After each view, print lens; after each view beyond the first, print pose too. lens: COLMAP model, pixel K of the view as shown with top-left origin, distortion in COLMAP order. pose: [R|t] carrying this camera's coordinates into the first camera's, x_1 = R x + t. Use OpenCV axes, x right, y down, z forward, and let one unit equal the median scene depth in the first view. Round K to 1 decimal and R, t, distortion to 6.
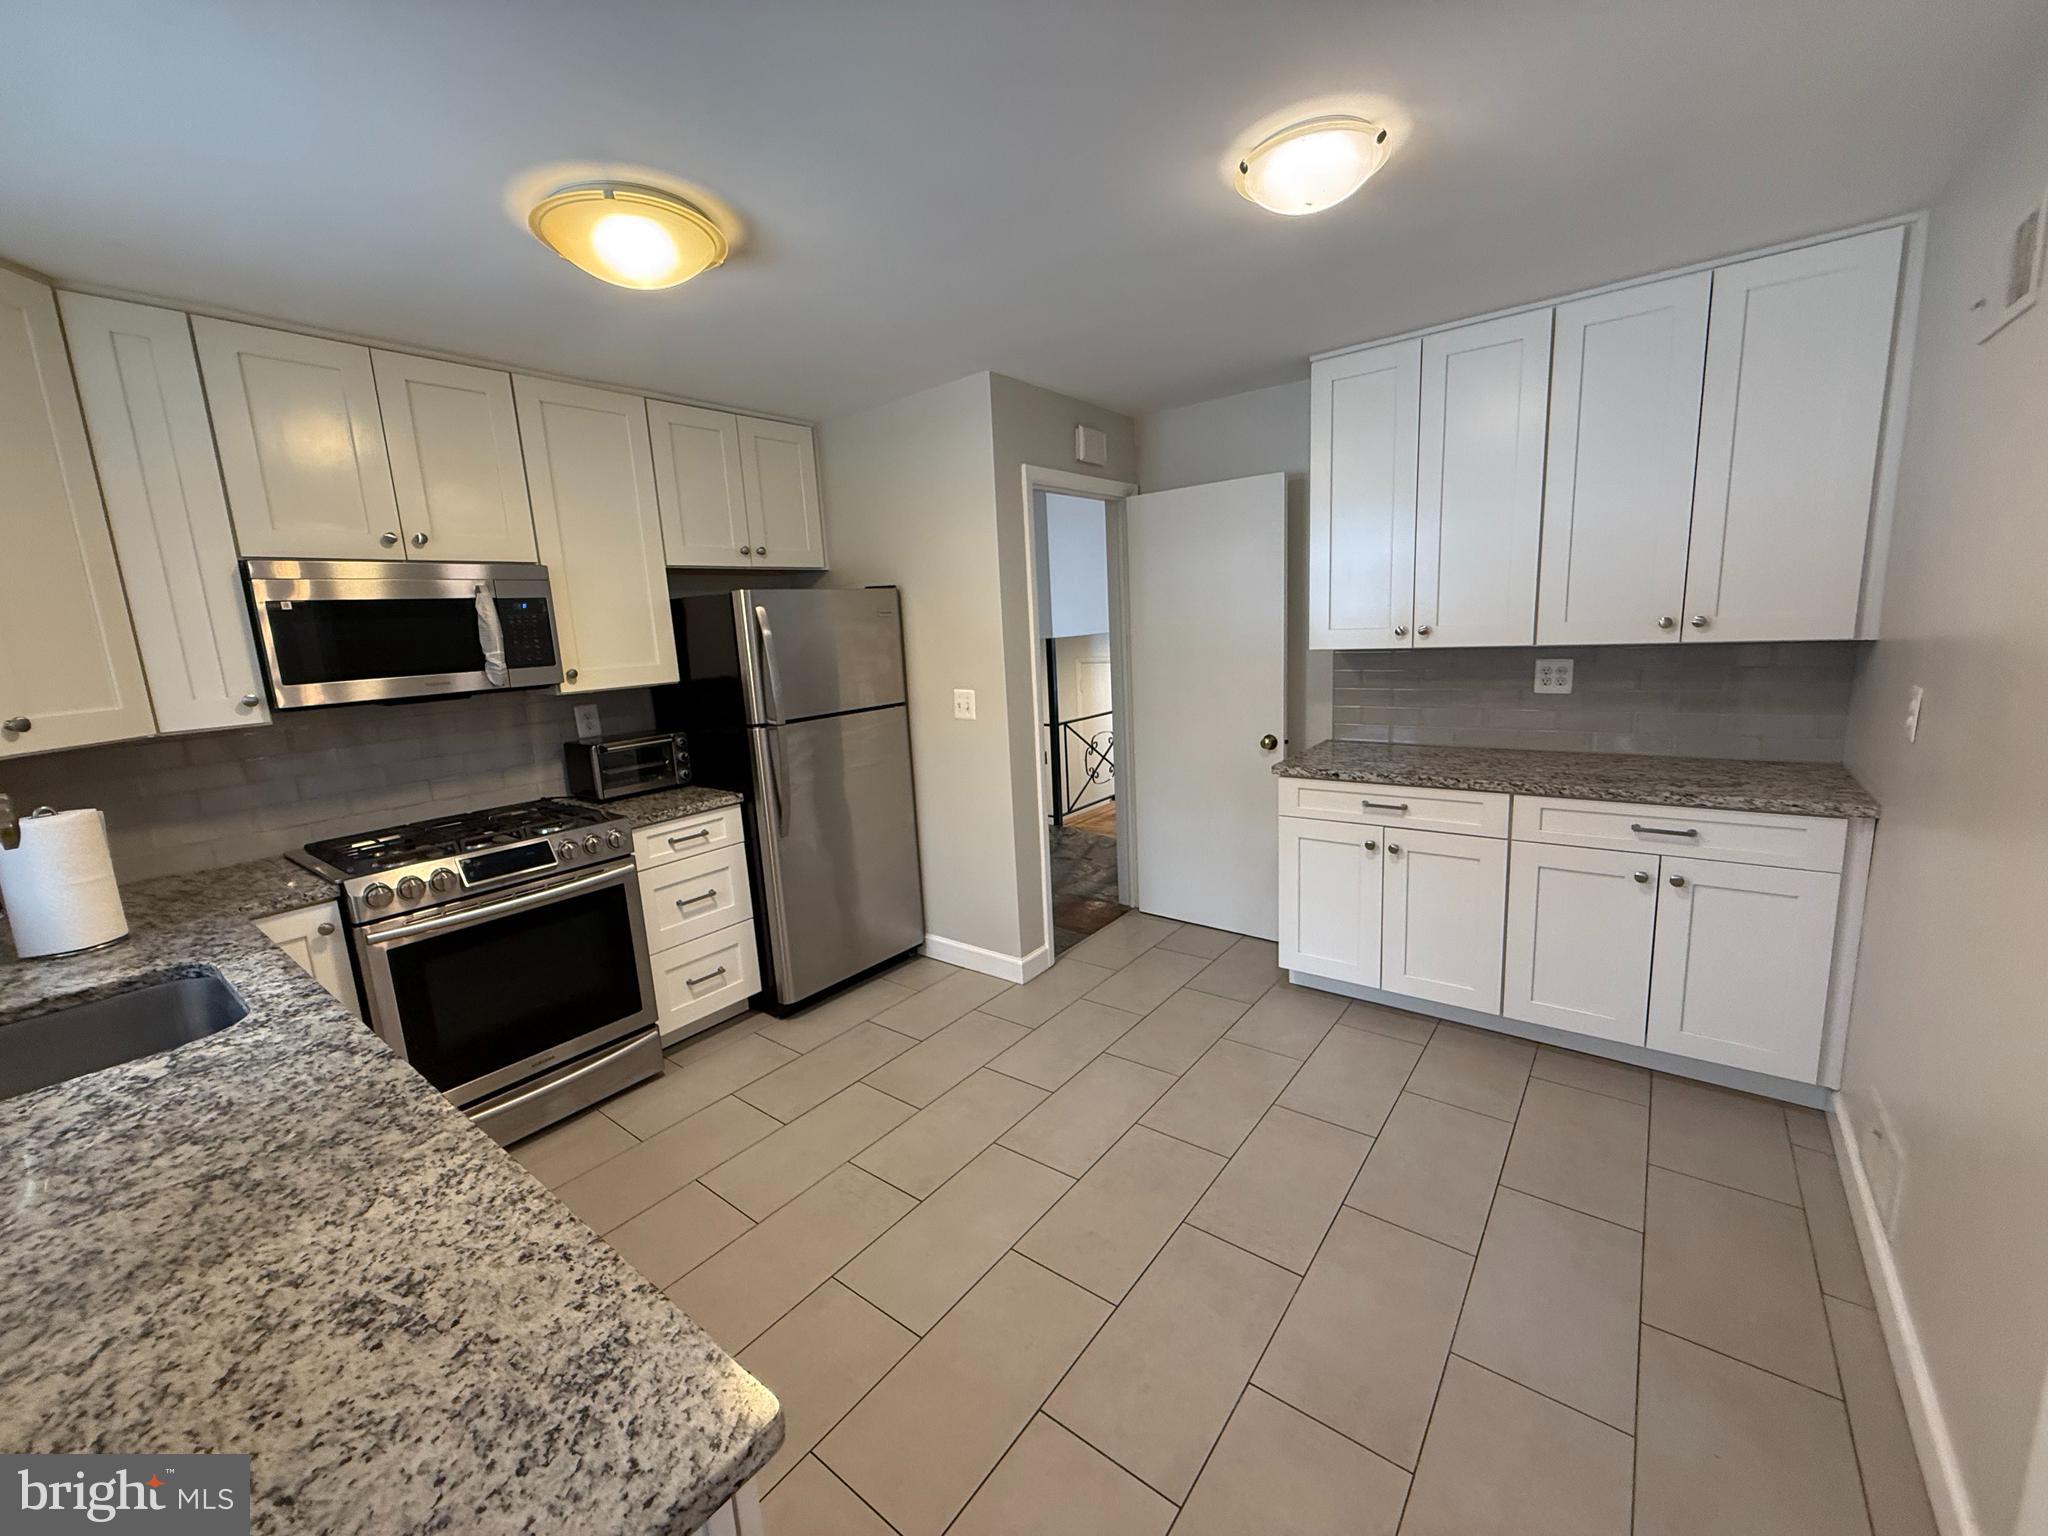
lens RADIAL K [[815.7, 0, 1013.0], [0, 815.7, 765.7], [0, 0, 1]] dist [-0.001106, 0.000133]
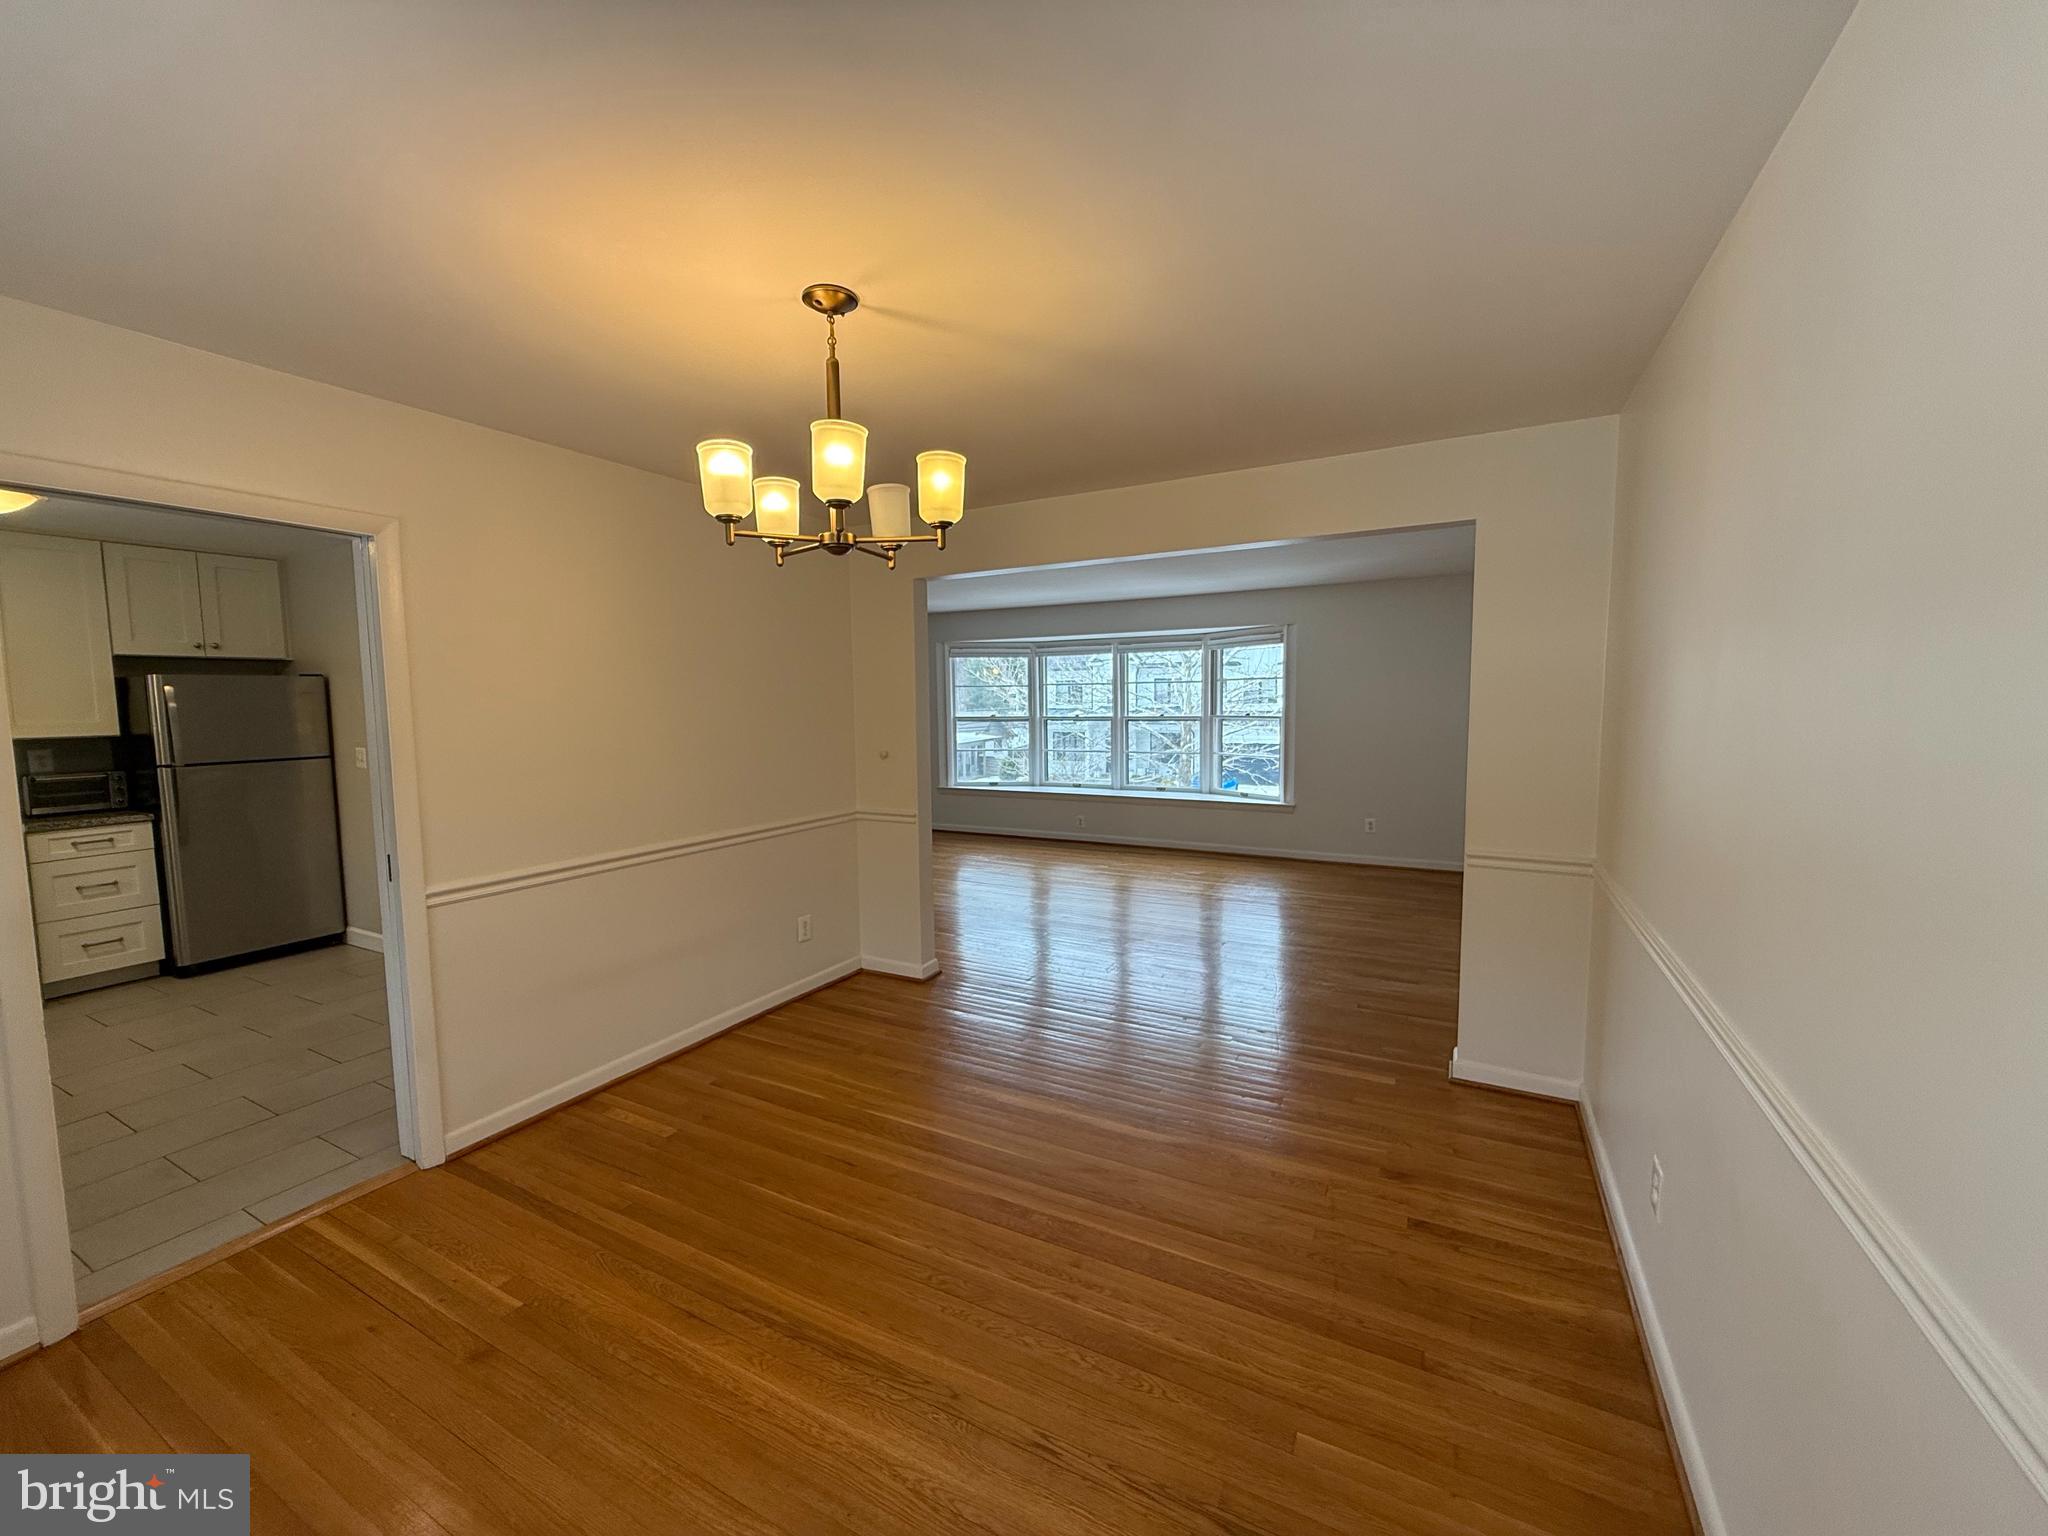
lens RADIAL K [[815.7, 0, 1017.2], [0, 815.7, 768.4], [0, 0, 1]] dist [-0.001106, 0.000133]
pose [[0.983797, 0.029321, 0.176874, 0.939816], [-0.012465, 0.995335, -0.095672, 0.075316], [-0.178855, 0.091917, 0.979572, -0.705156]]
